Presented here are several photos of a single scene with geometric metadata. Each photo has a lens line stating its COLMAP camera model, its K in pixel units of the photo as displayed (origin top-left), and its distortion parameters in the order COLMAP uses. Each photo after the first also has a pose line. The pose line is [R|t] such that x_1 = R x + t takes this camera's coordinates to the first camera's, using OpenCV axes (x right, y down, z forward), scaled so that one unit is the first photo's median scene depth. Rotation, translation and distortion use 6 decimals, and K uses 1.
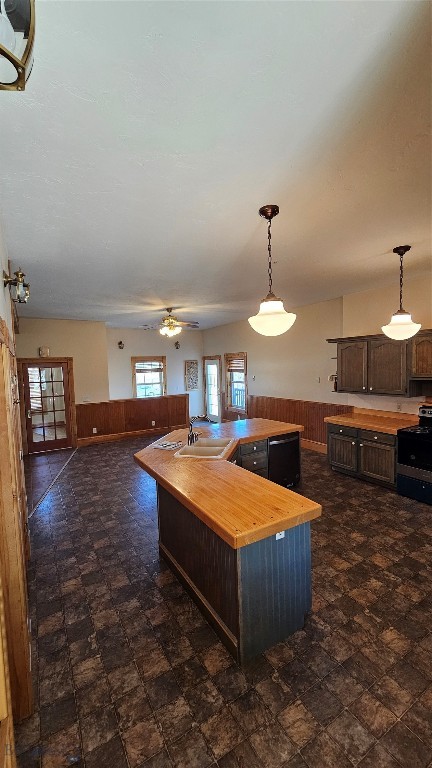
lens RADIAL K [[308.7, 0, 212.9], [0, 308.7, 383.2], [0, 0, 1]] dist [0.002221, 0.000177]
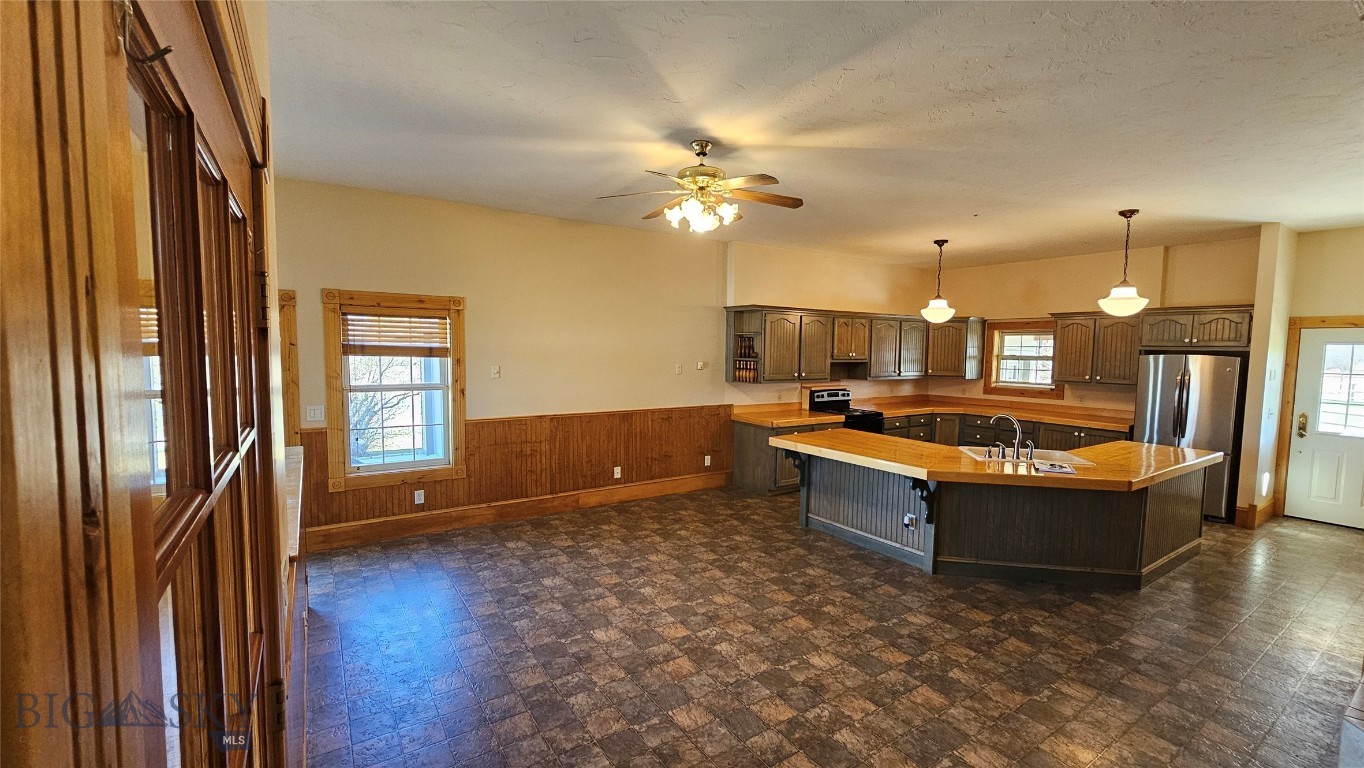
lens RADIAL K [[558.0, 0, 682.2], [0, 558.0, 387.0], [0, 0, 1]] dist [0.000010, 0.000008]
pose [[-0.045266, -0.042936, 0.998052, -0.806283], [0.047912, 0.997833, 0.045099, -0.027123], [-0.997825, 0.049860, -0.043111, 1.191225]]
